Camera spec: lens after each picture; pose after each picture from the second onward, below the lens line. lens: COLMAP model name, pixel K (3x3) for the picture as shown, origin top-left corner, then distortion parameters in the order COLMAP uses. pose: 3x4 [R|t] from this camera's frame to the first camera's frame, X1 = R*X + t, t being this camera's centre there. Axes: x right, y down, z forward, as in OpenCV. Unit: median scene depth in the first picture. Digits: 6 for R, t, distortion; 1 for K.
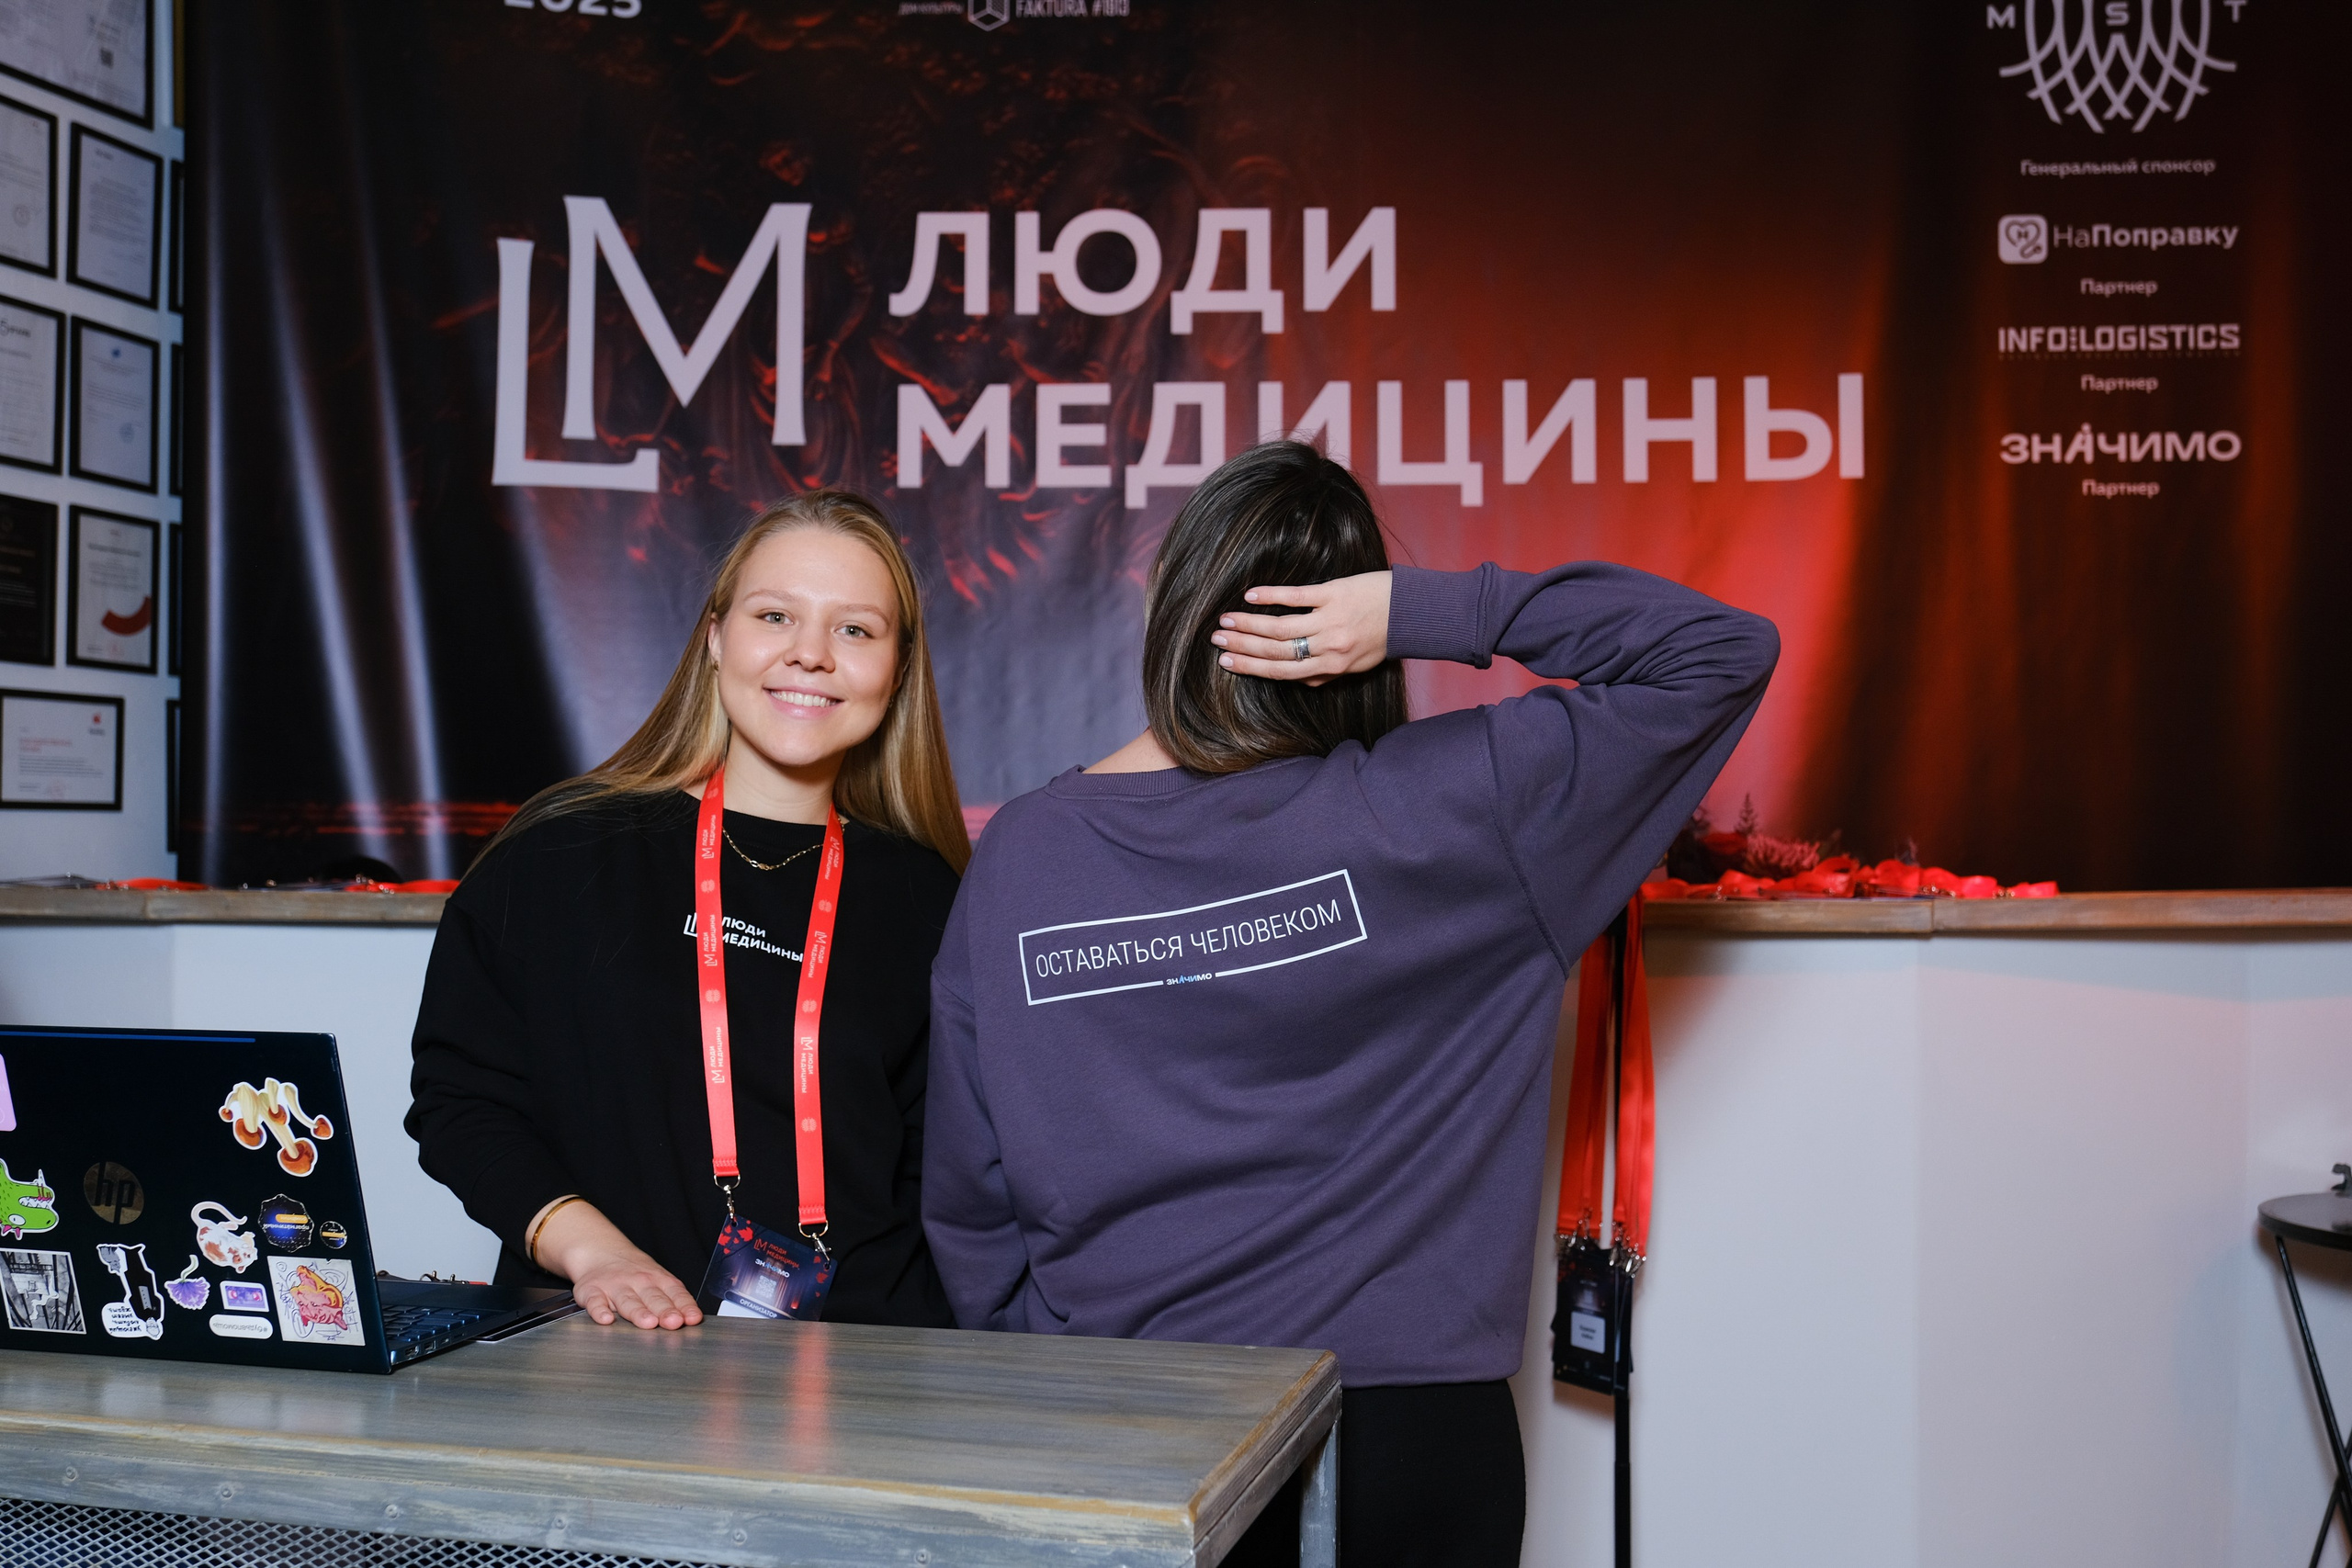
lens RADIAL K [[2254.7, 0, 1168.8], [0, 2254.7, 837.8], [0, 0, 1]] dist [-0.022165, 0.056742]
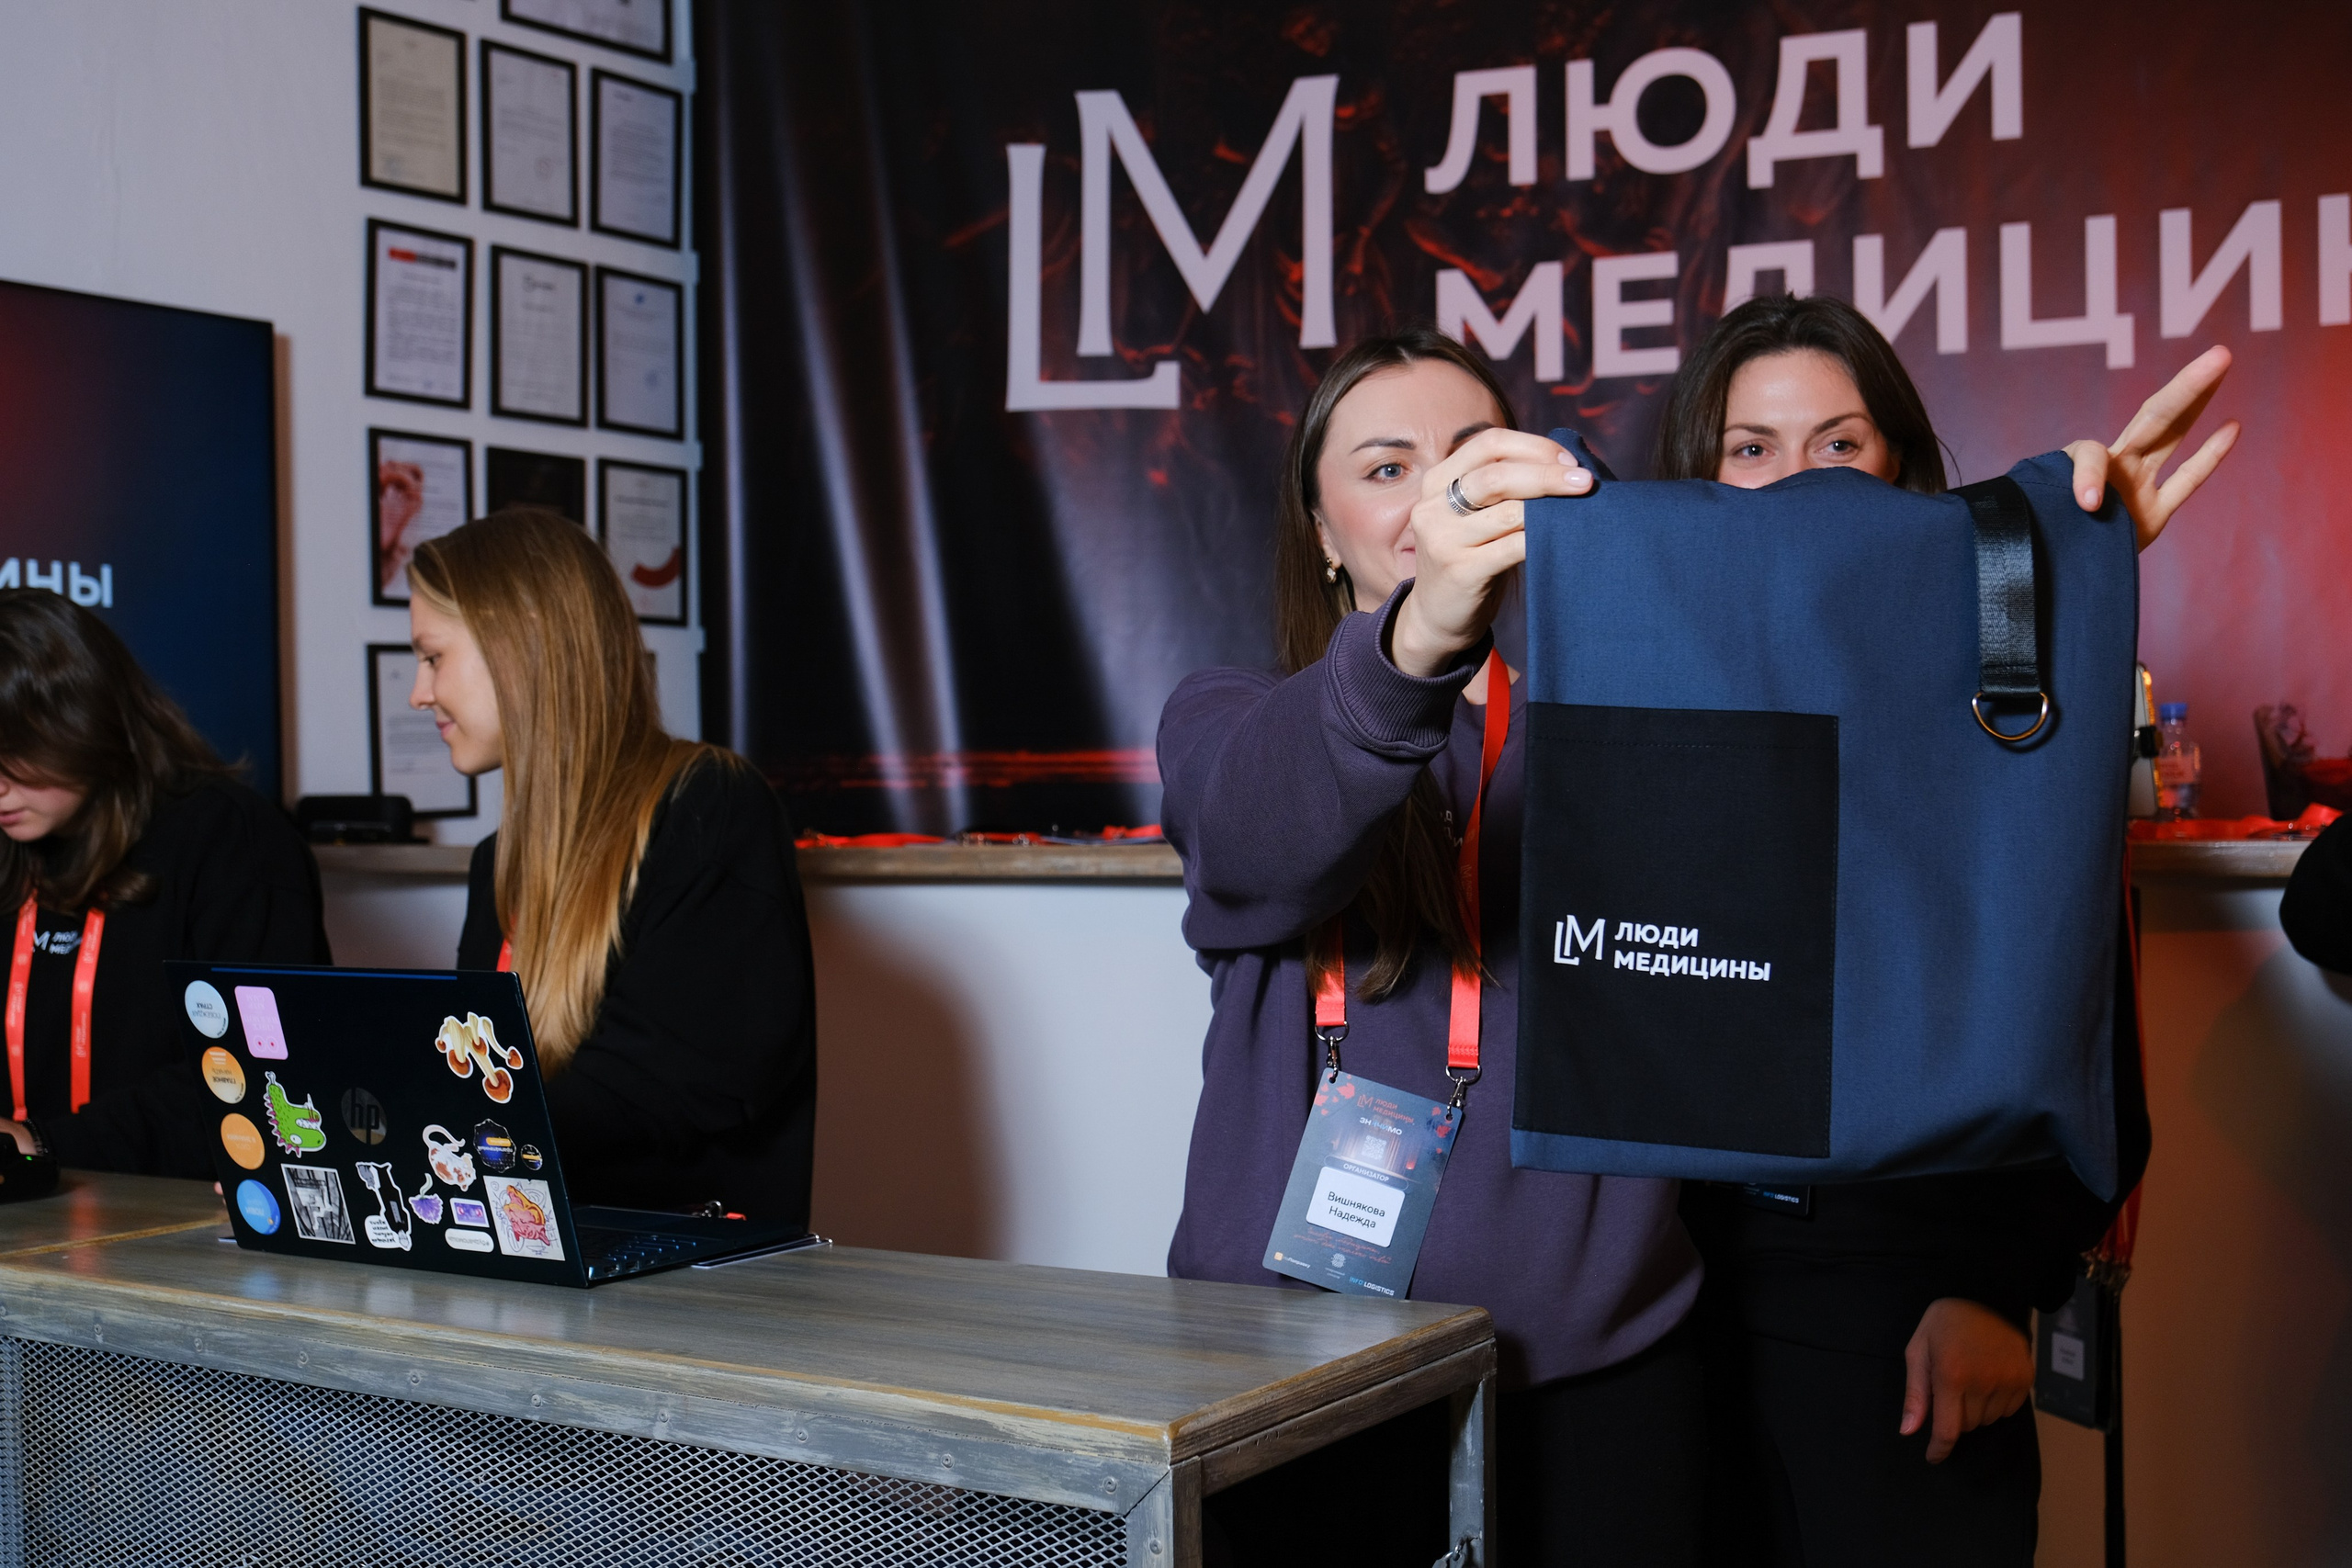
lens RADIAL K [[2659.2, 0, 1174.0], [0, 2659.2, 848.3], [0, 0, 1]] dist [0.004578, -0.001768]
pose [[0.955133, -0.010073, -0.296007, 0.090460], [0.017550, 0.999590, 0.022612, 0.000906], [0.295658, -0.026792, 0.954918, -0.039434]]
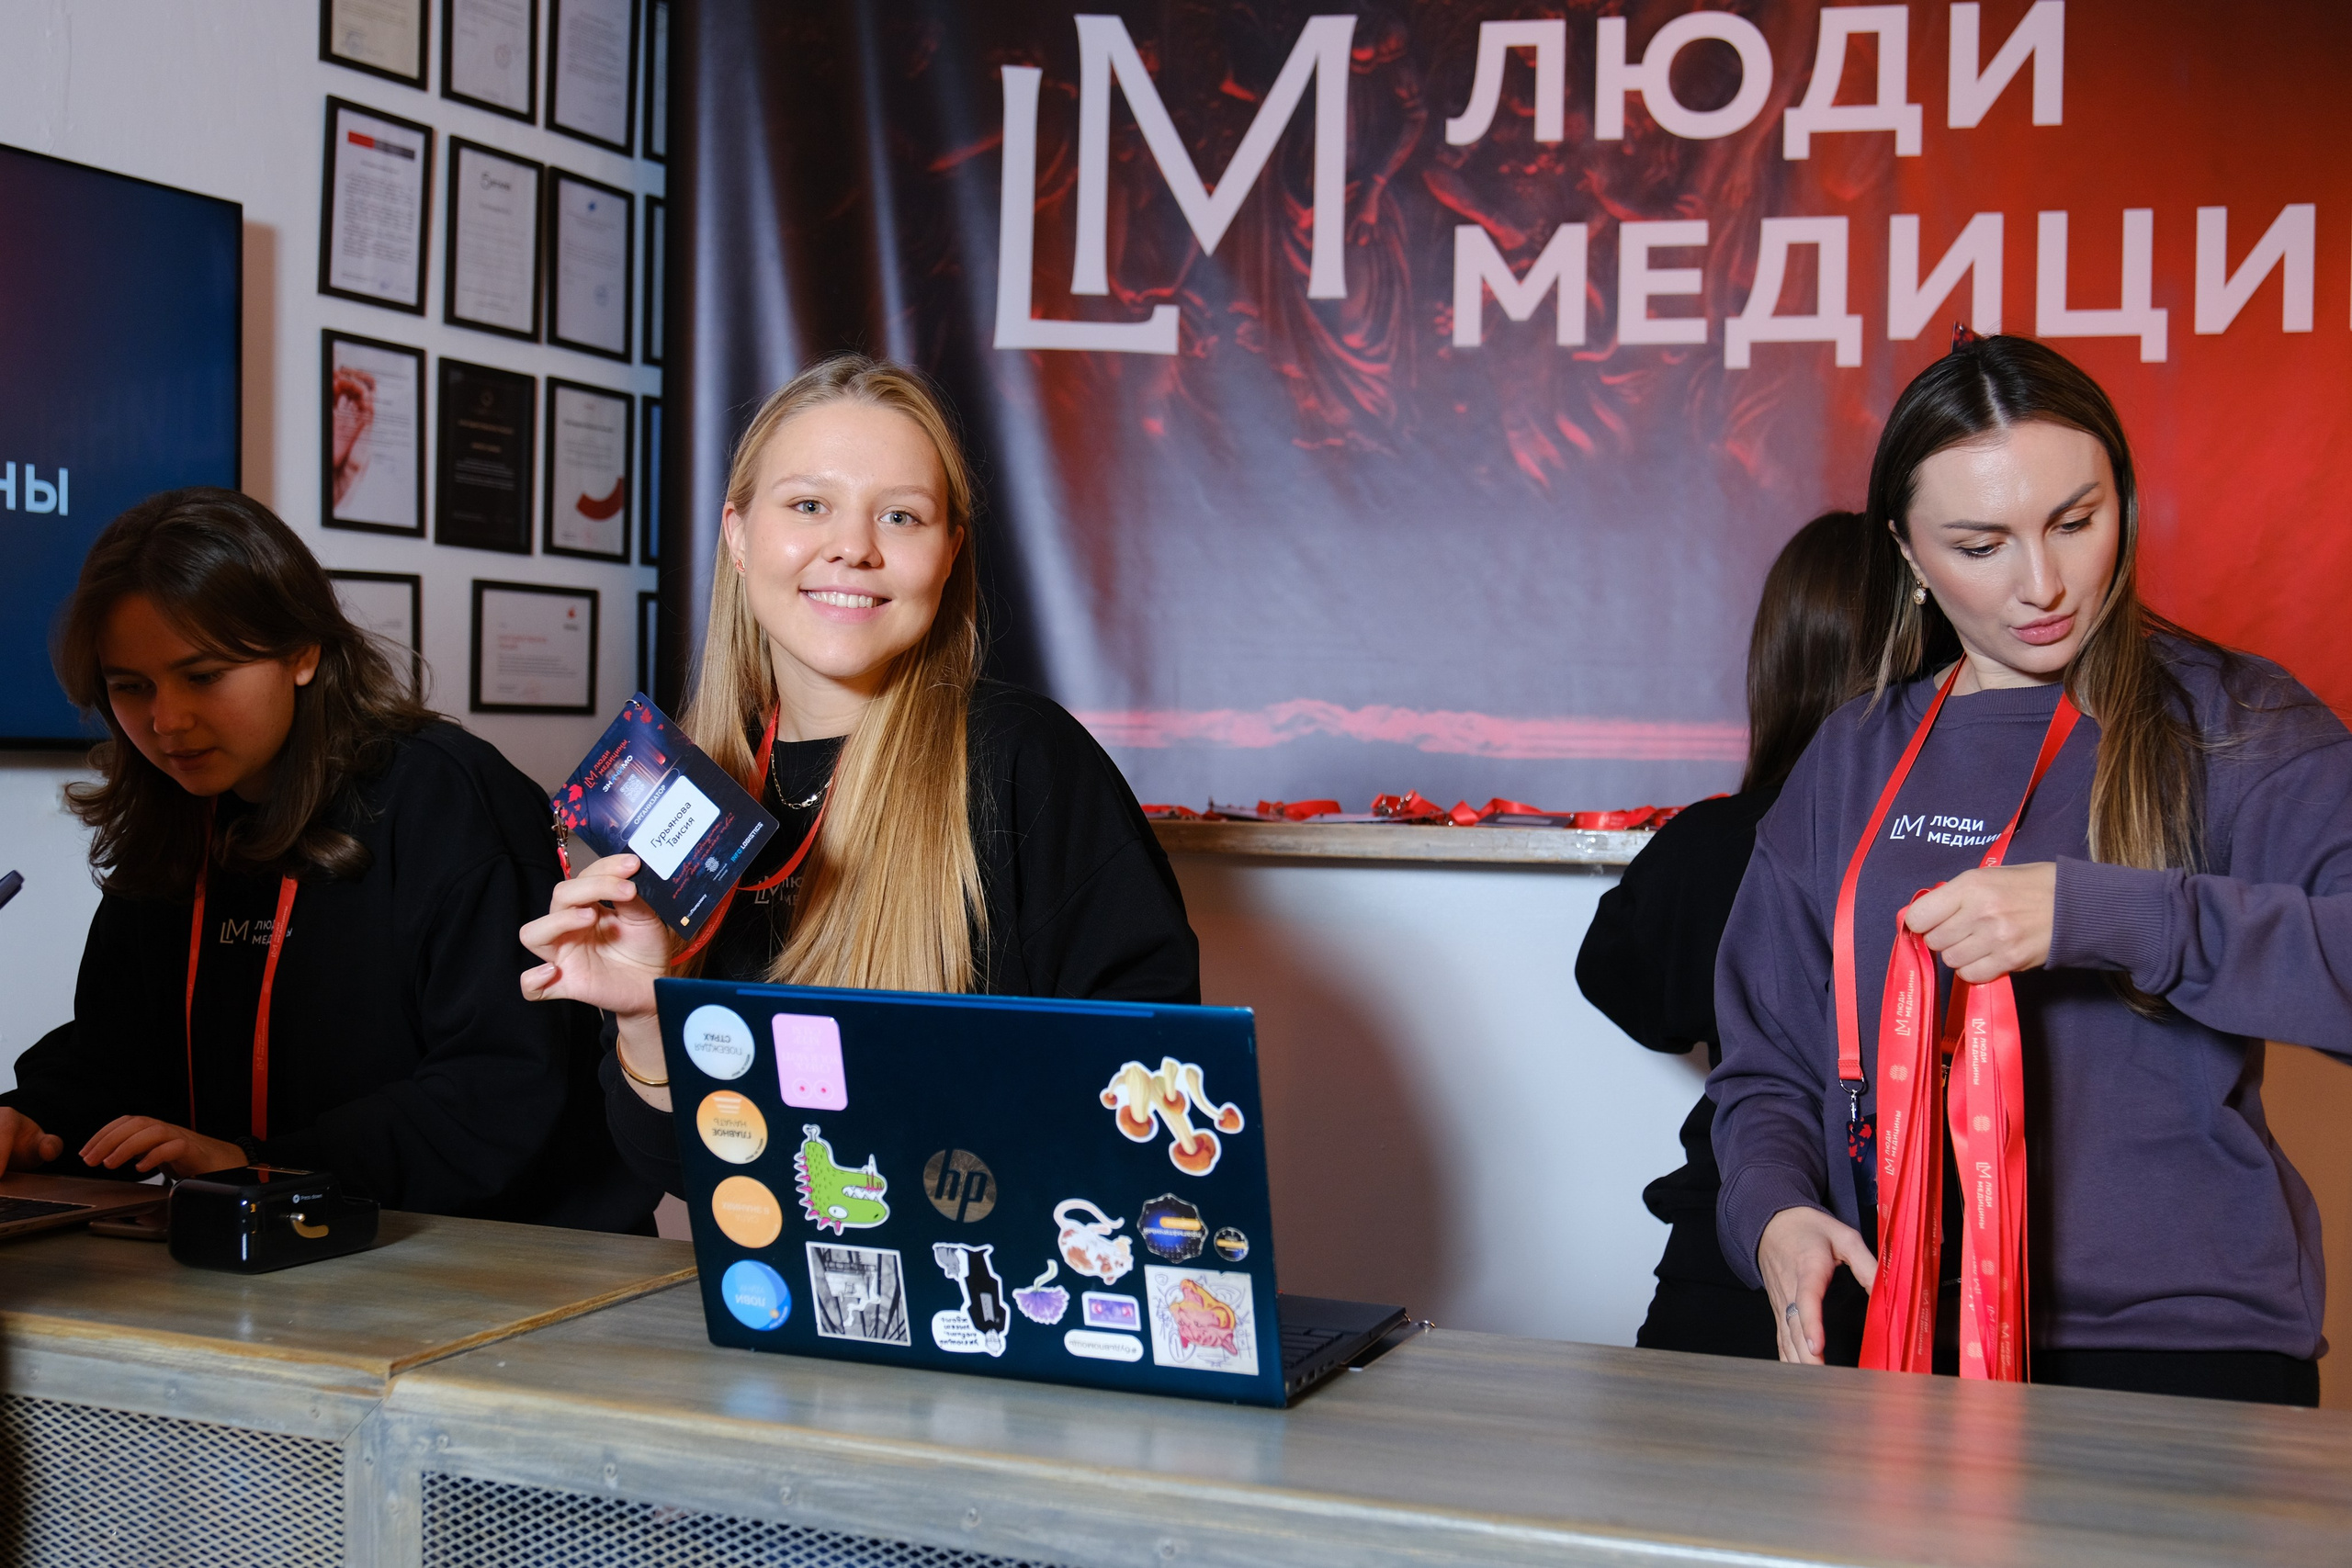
lens RADIAL K [[2549.8, 0, 1172.9], [0, 2549.8, 845.0], [0, 0, 1]] dist [-0.013660, -0.011743]
pose [[0.987688, 0.018545, -0.155333, -0.072338], [-0.012568, 0.999146, 0.039368, -0.002851], [0.155930, -0.036931, 0.987077, 0.019027]]
